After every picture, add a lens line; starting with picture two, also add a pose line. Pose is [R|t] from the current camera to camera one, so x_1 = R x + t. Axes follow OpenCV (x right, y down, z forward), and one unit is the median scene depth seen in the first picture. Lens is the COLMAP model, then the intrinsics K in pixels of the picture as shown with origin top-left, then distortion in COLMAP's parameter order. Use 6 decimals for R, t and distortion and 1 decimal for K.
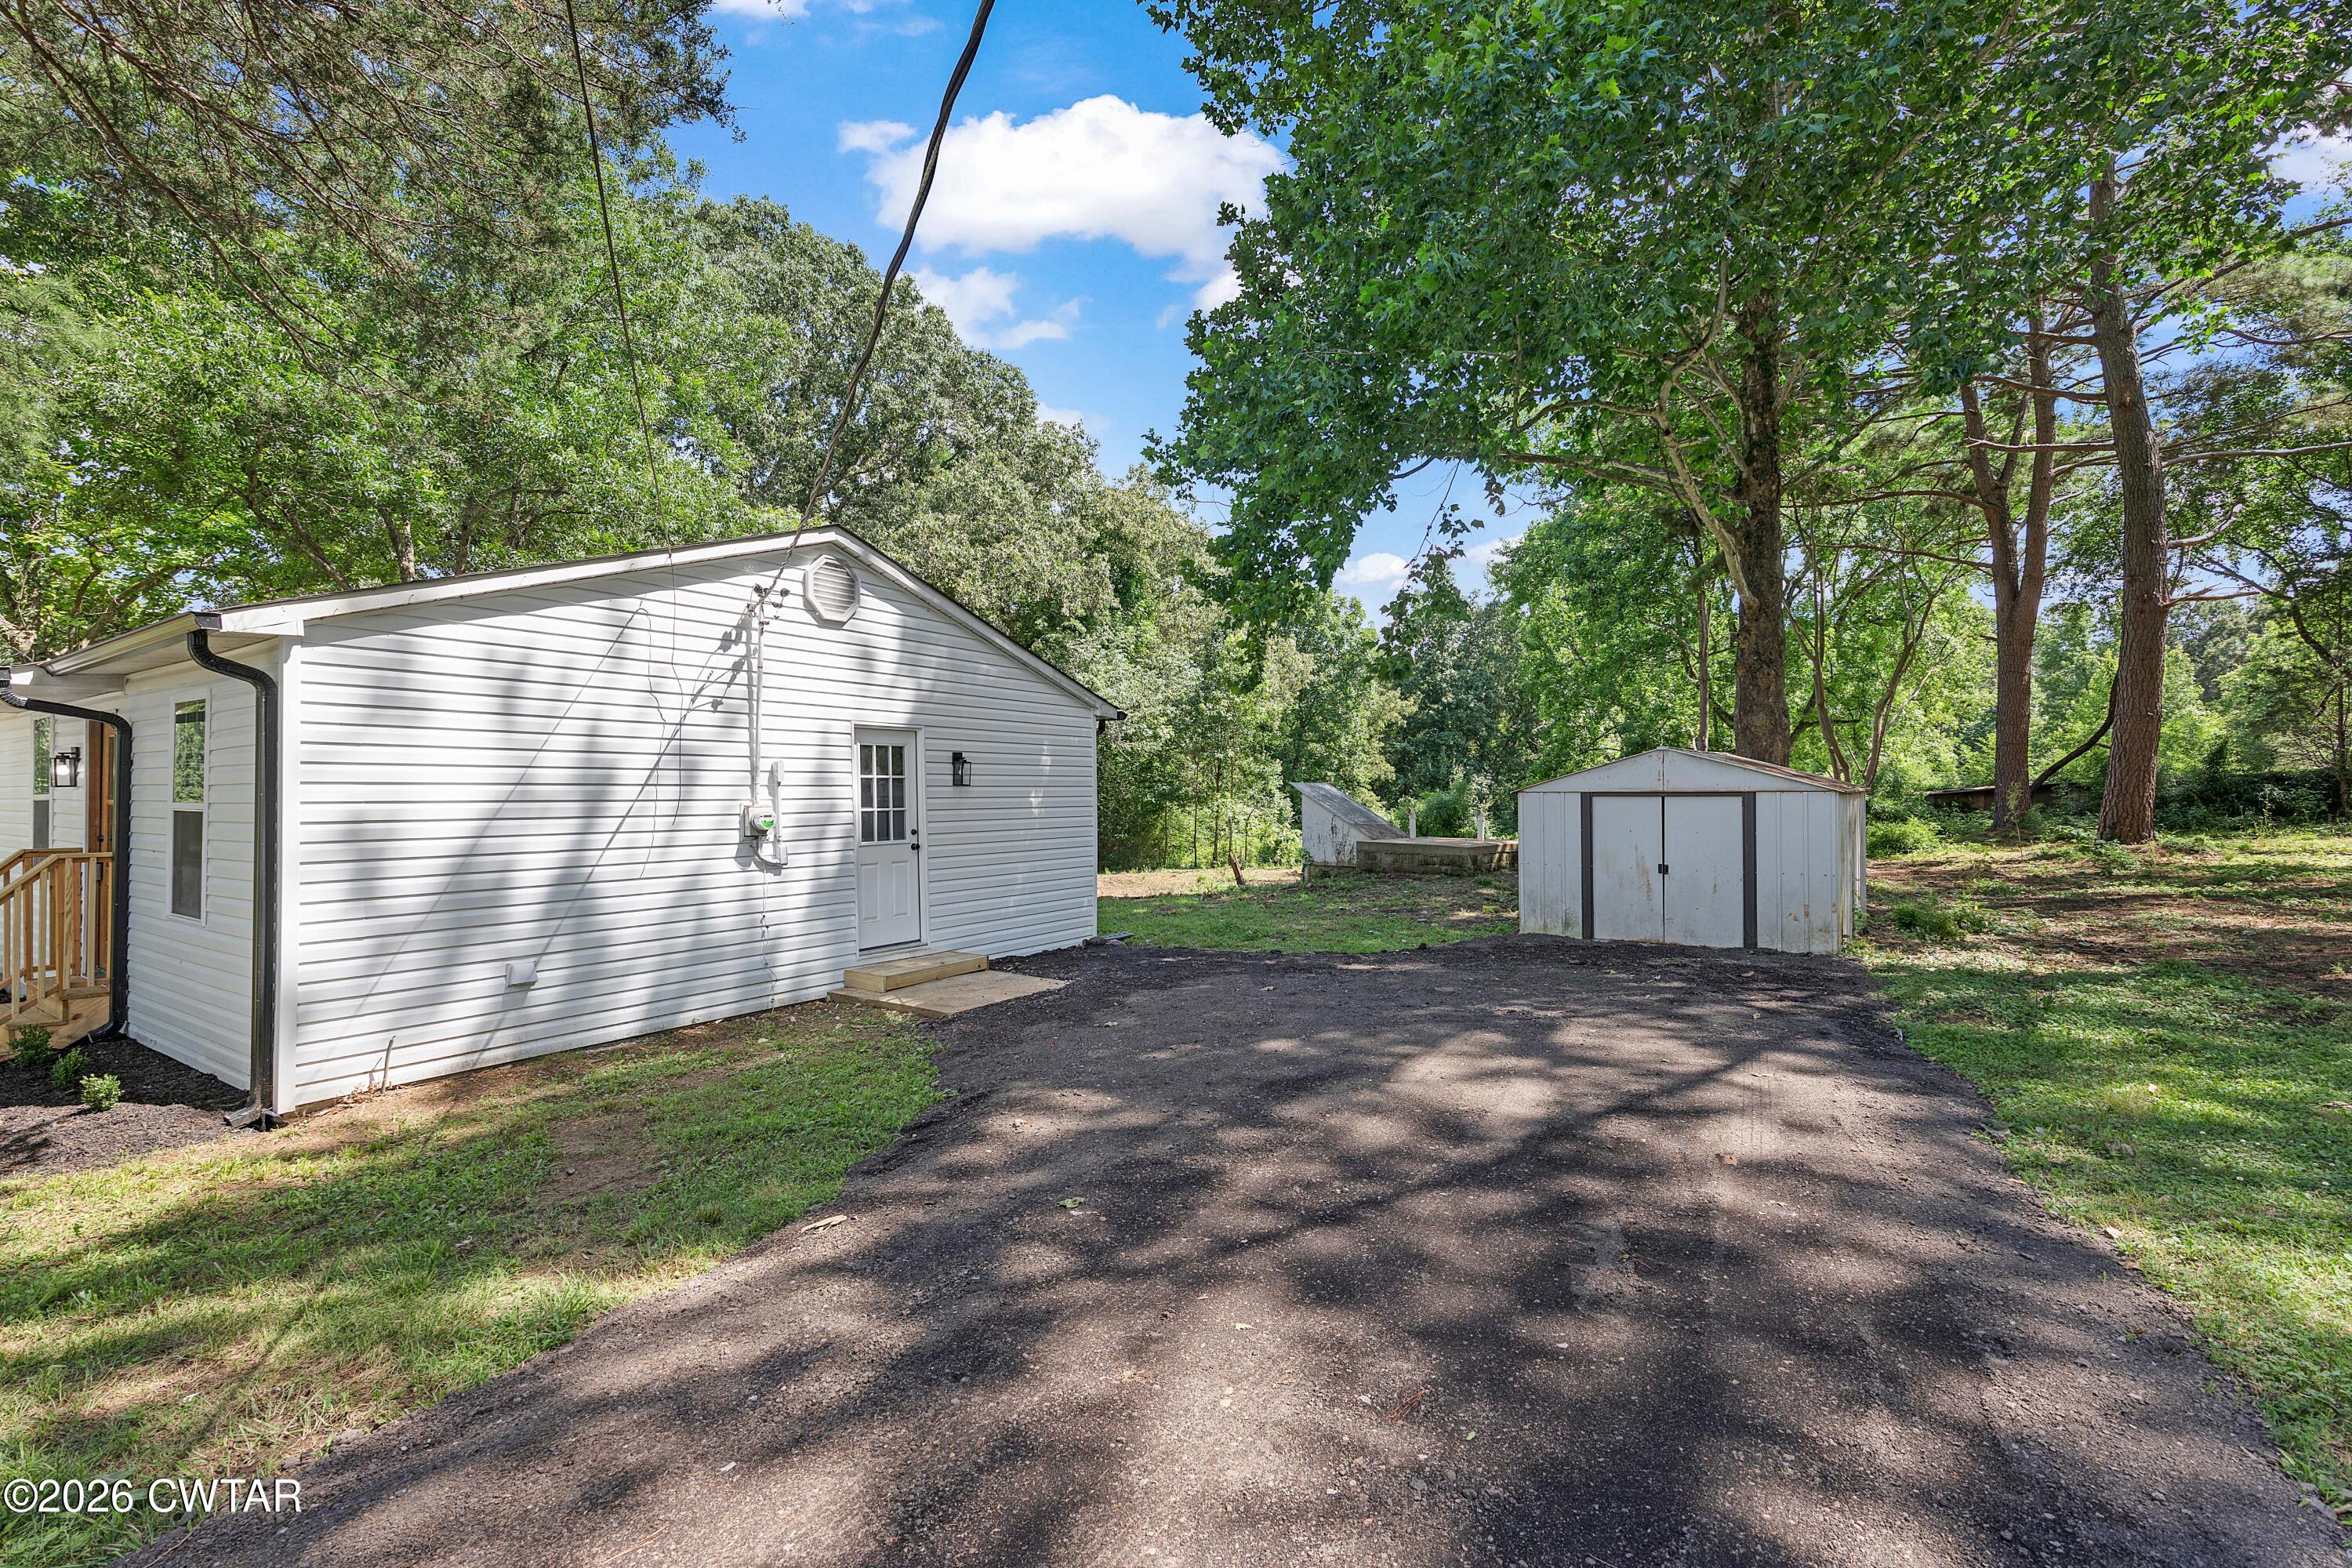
lens RADIAL K [[1015.8, 0, 1174.3], [0, 1015.8, 782.5], [0, 0, 1]] dist [0.000550, 0.000058]
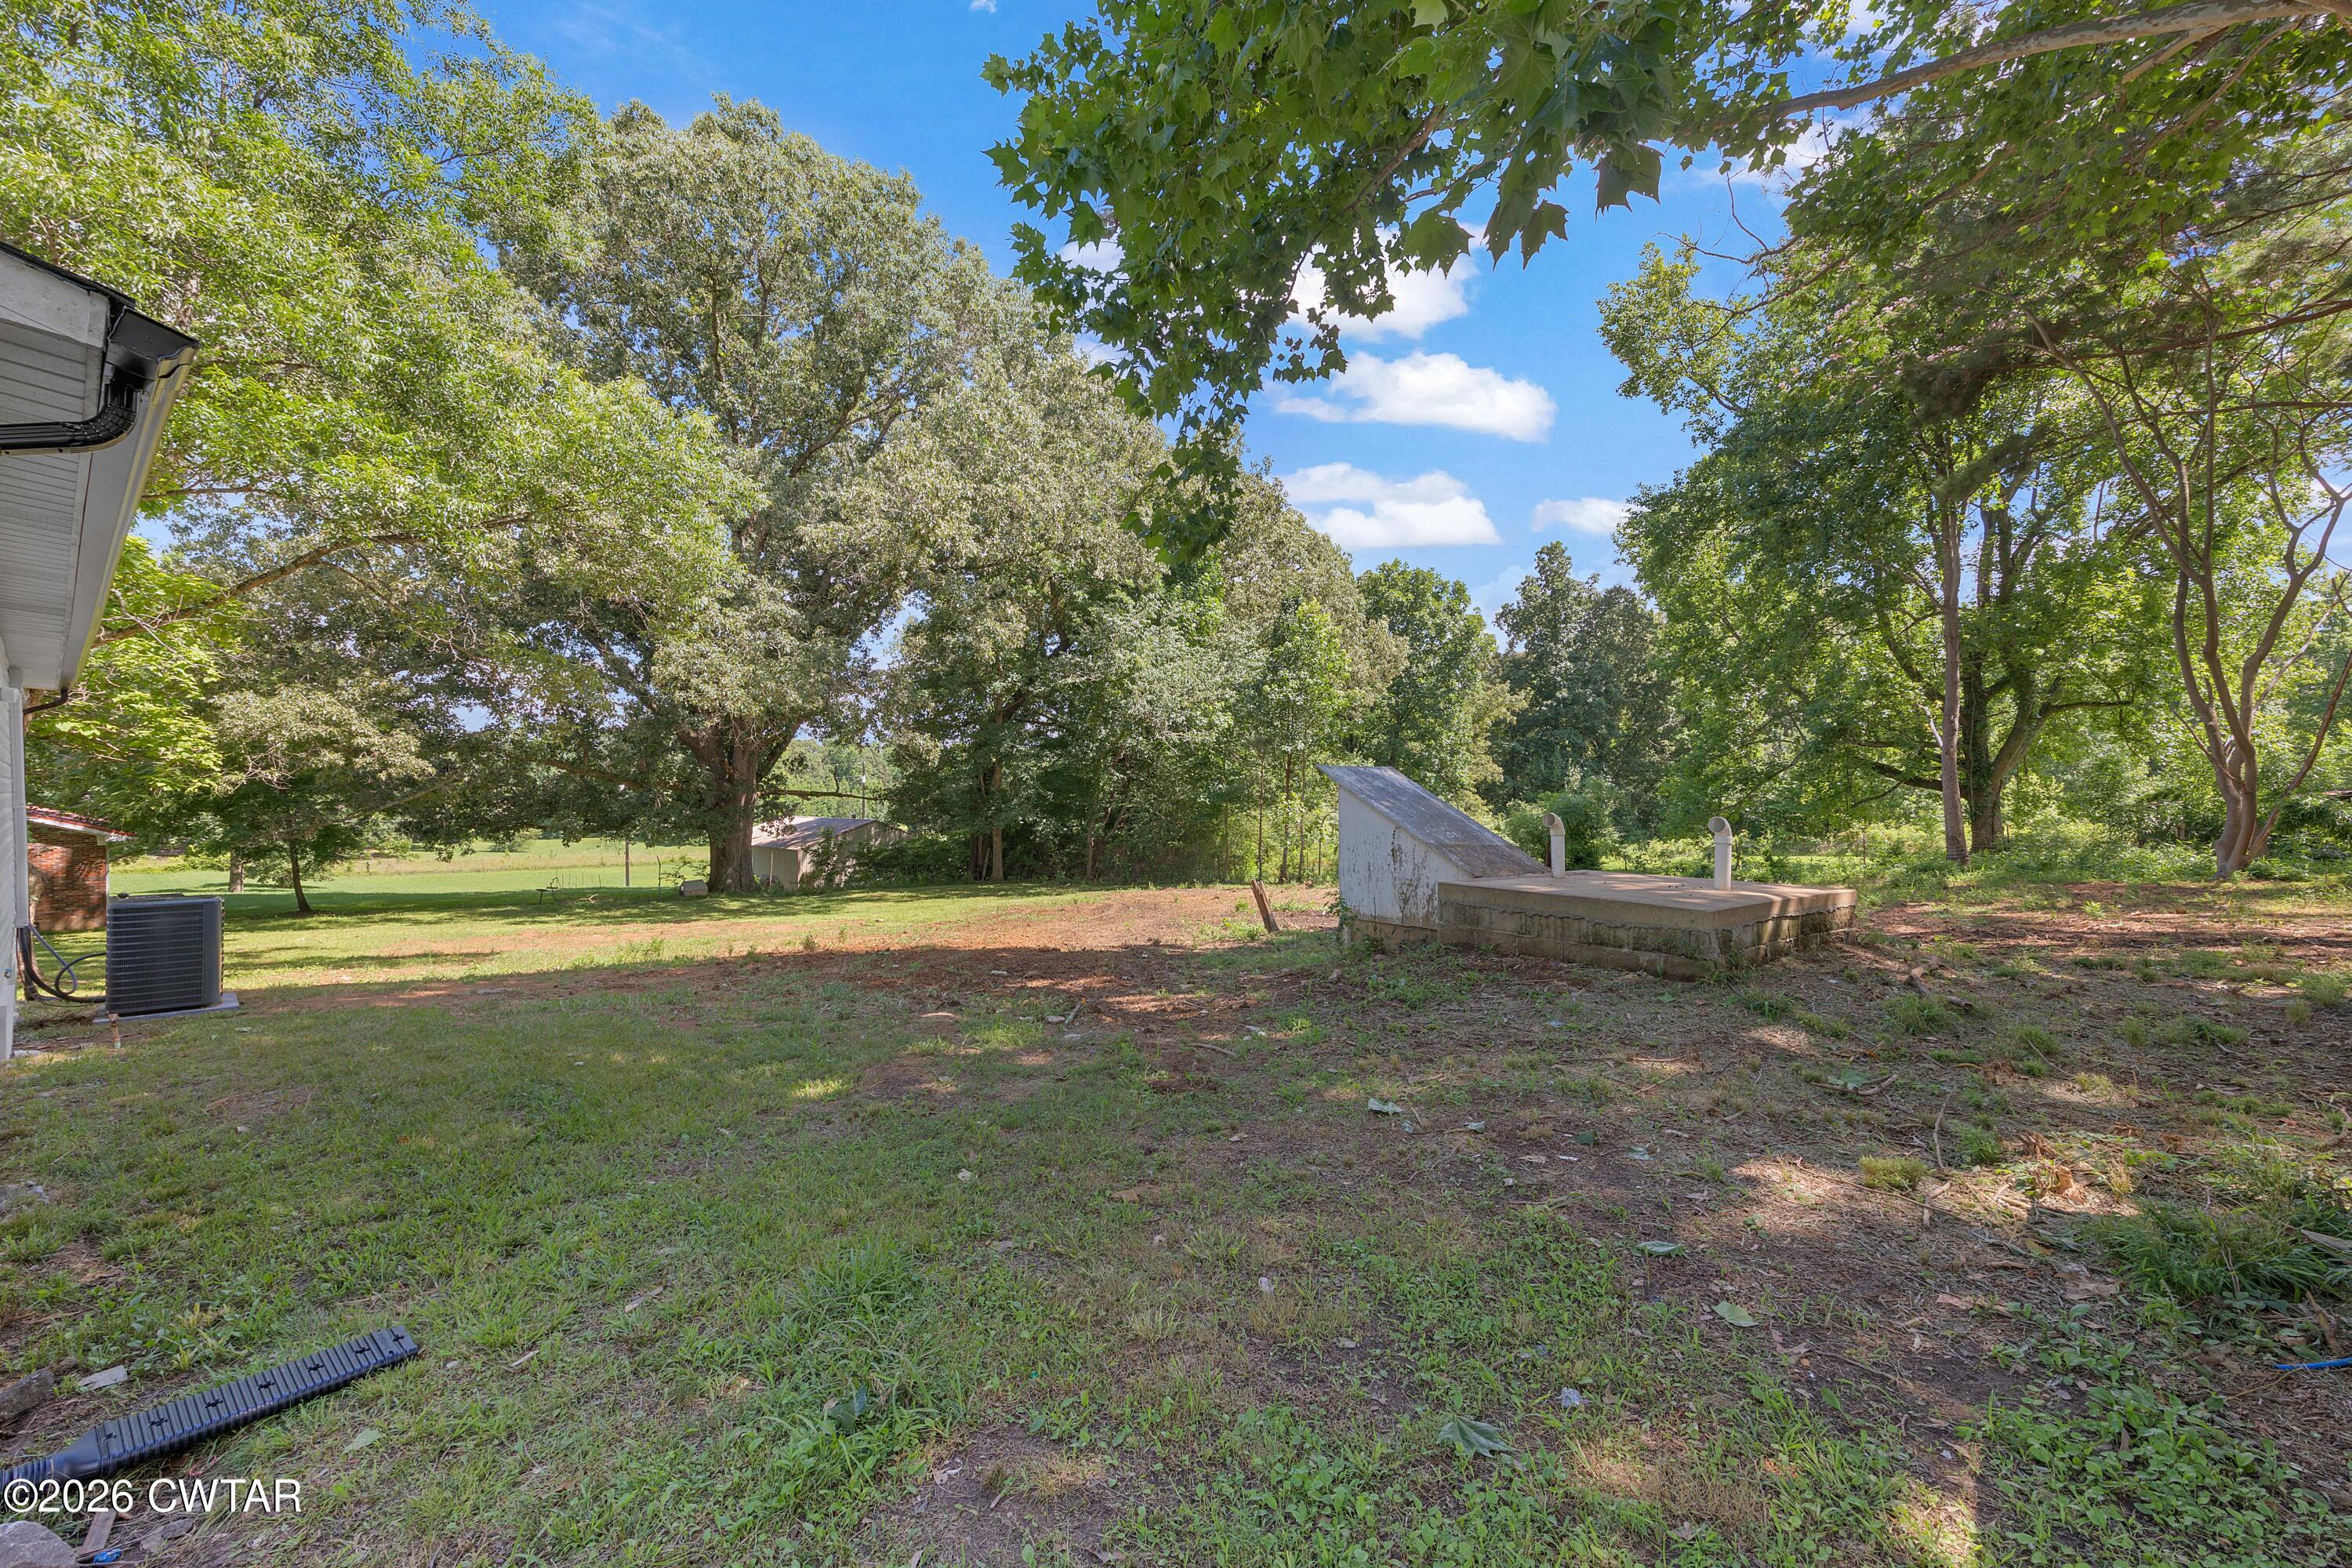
lens RADIAL K [[960.1, 0, 1179.0], [0, 960.1, 789.7], [0, 0, 1]] dist [-0.001730, 0.001822]
pose [[0.994005, 0.003086, -0.109293, 0.037409], [-0.002787, 0.999992, 0.002886, 0.004669], [0.109301, -0.002564, 0.994005, 0.187416]]
